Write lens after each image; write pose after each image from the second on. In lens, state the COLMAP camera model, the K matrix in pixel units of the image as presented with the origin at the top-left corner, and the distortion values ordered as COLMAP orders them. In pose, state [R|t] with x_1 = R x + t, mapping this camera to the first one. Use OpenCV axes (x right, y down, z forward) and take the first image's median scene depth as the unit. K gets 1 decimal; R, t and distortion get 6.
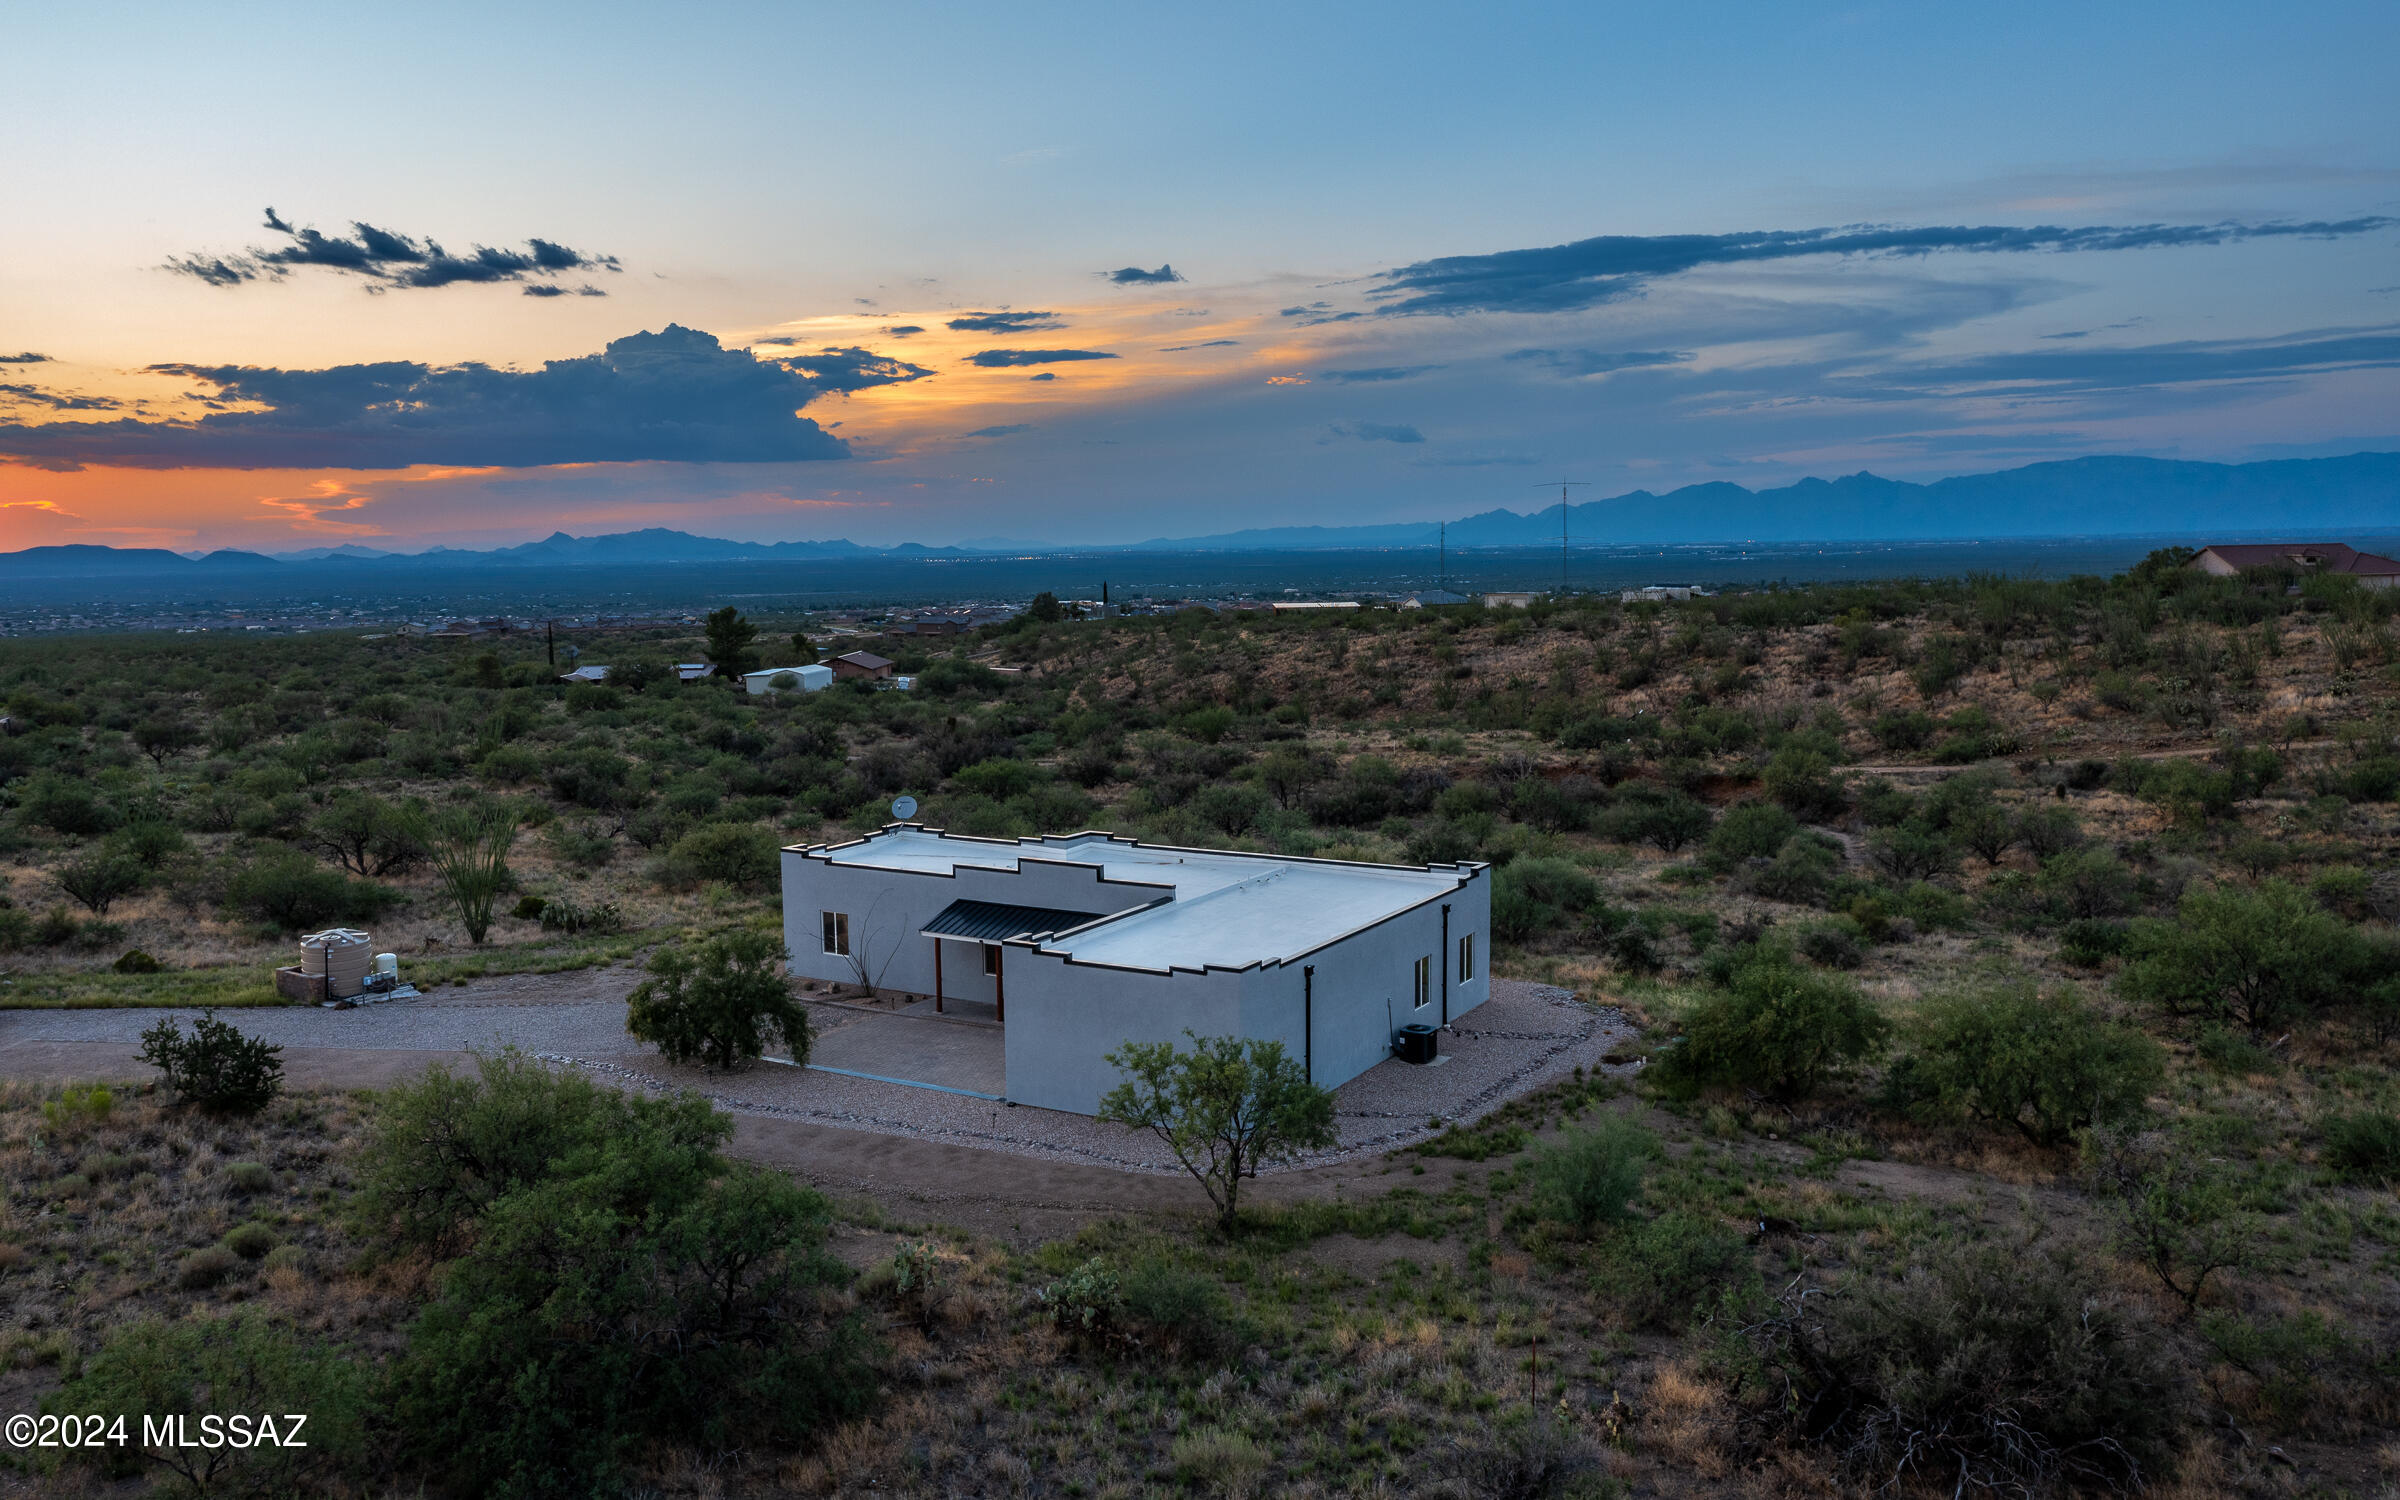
lens RADIAL K [[1897.7, 0, 1195.4], [0, 1897.7, 737.9], [0, 0, 1]] dist [-0.005727, 0.013063]
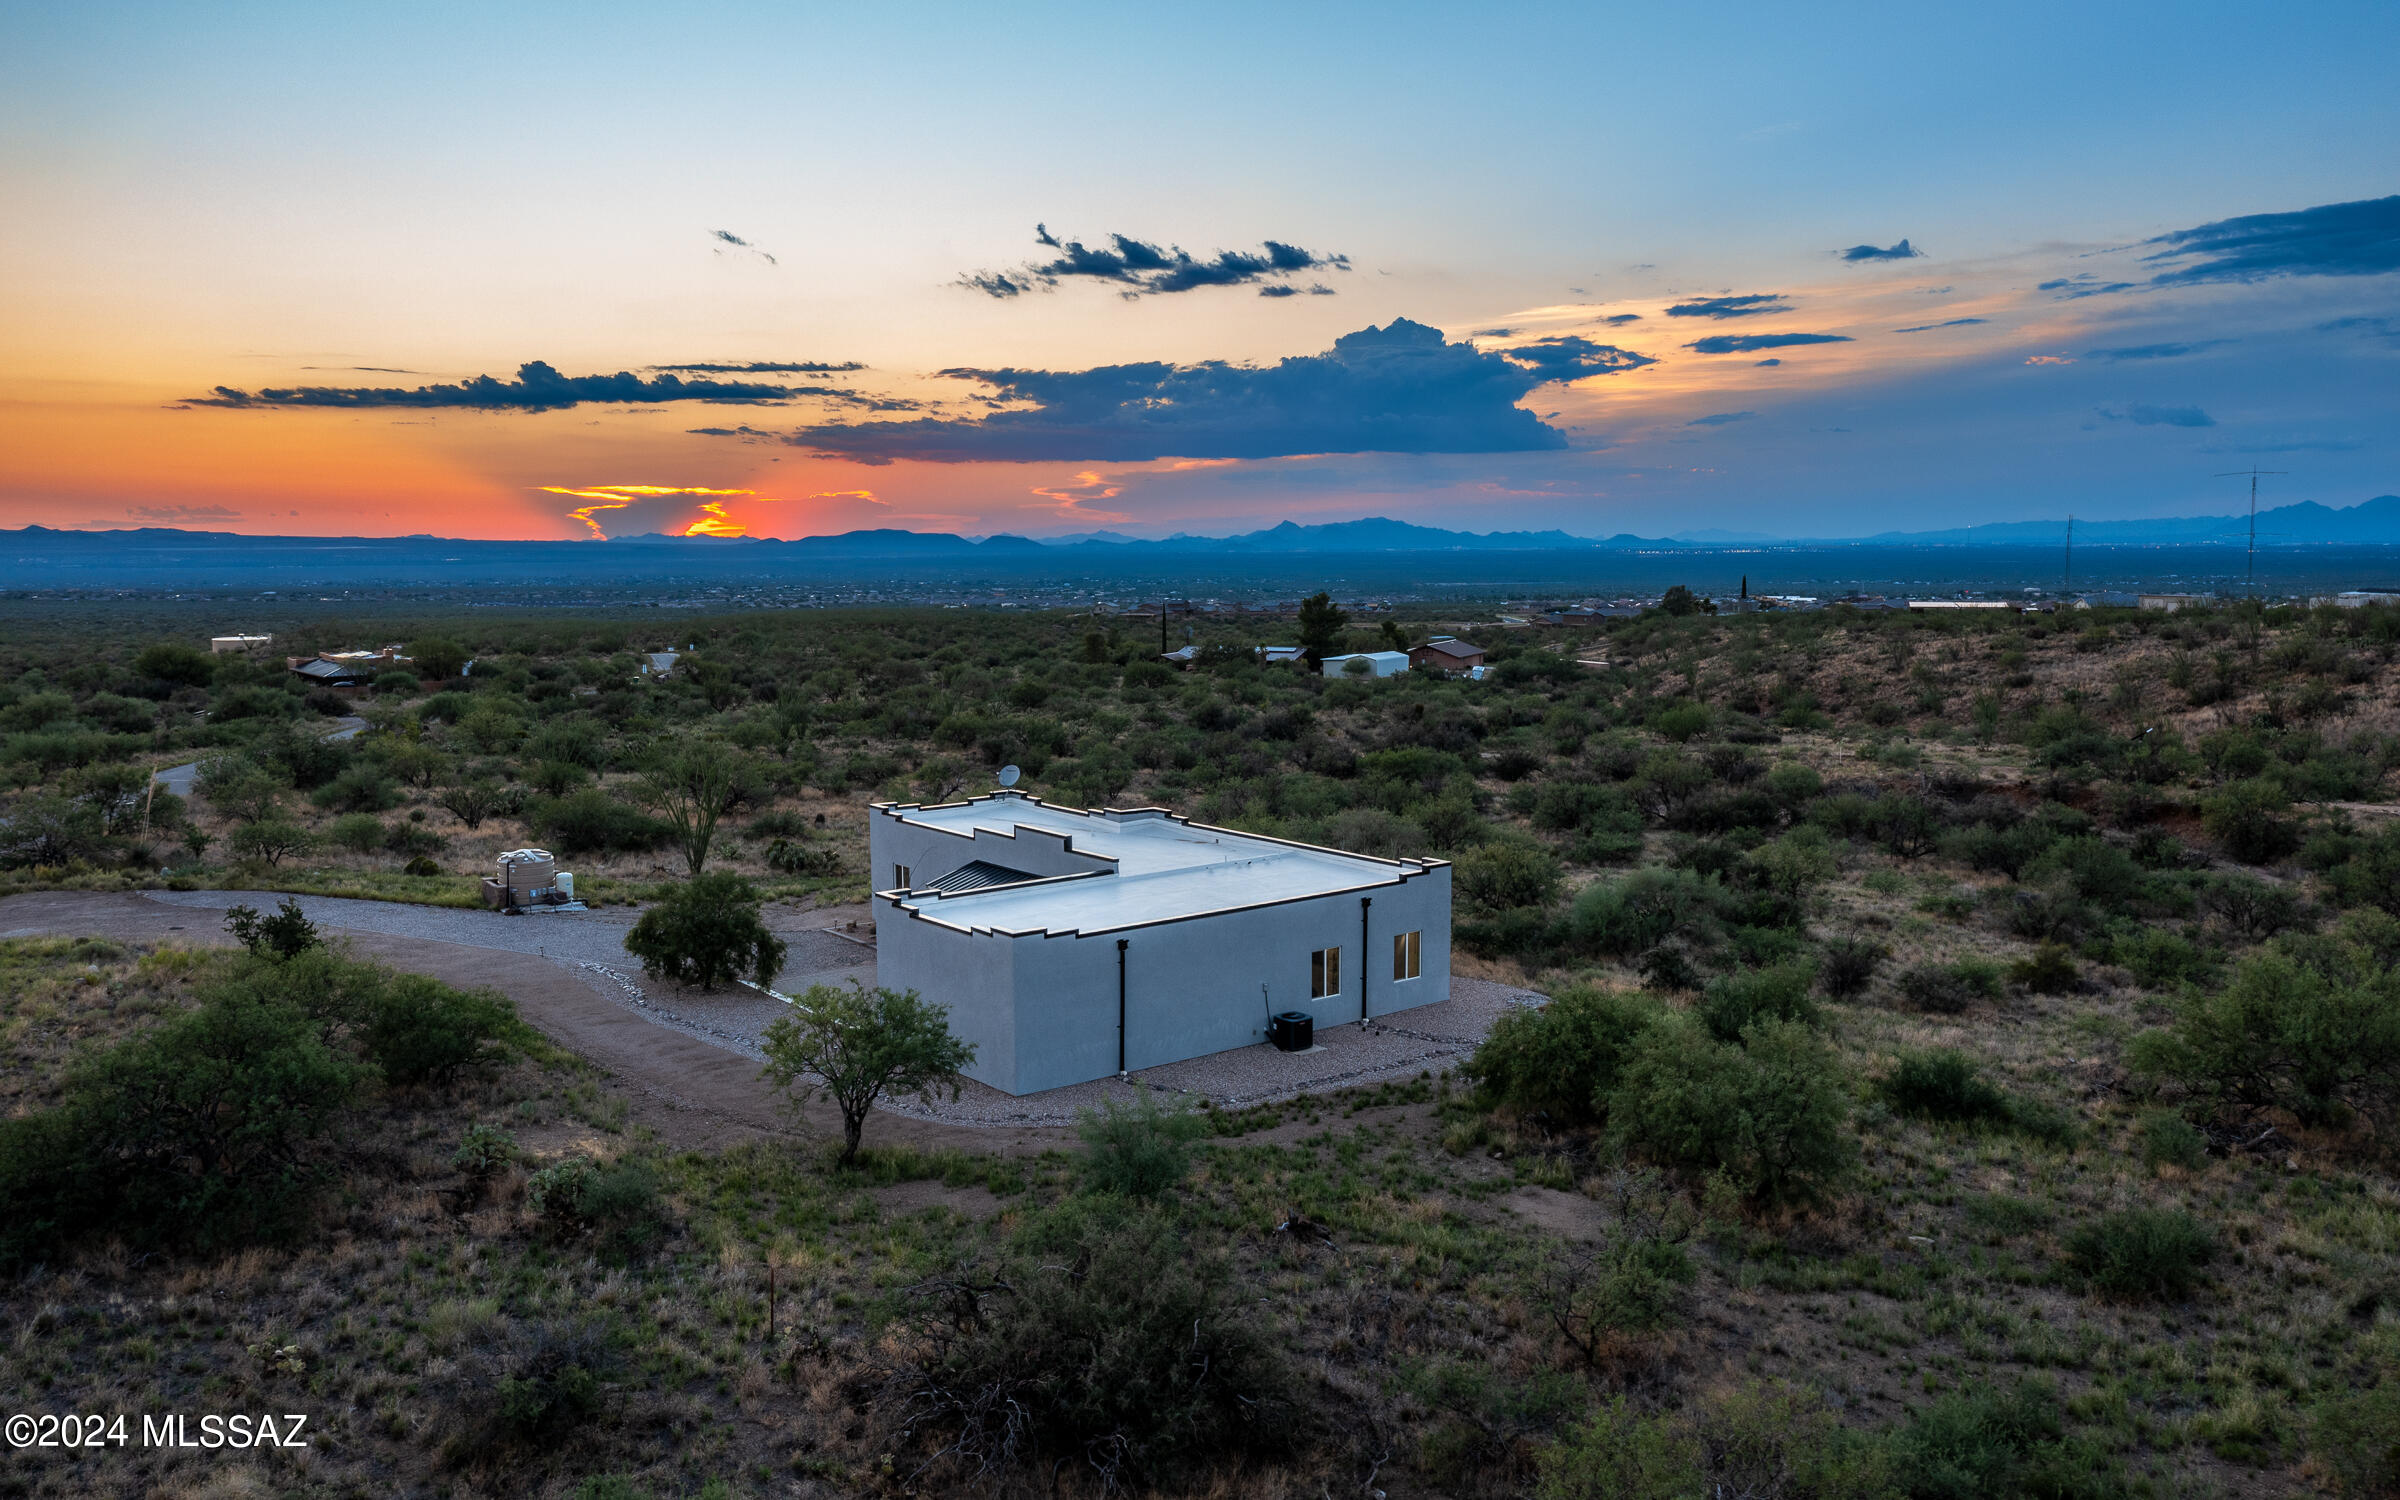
lens RADIAL K [[1896.6, 0, 1200.0], [0, 1896.6, 750.0], [0, 0, 1]] dist [-0.006480, 0.013287]
pose [[0.933079, 0.049668, -0.356225, 0.138249], [-0.045644, 0.998764, 0.019699, -0.001744], [0.356763, -0.002121, 0.934192, 0.013956]]
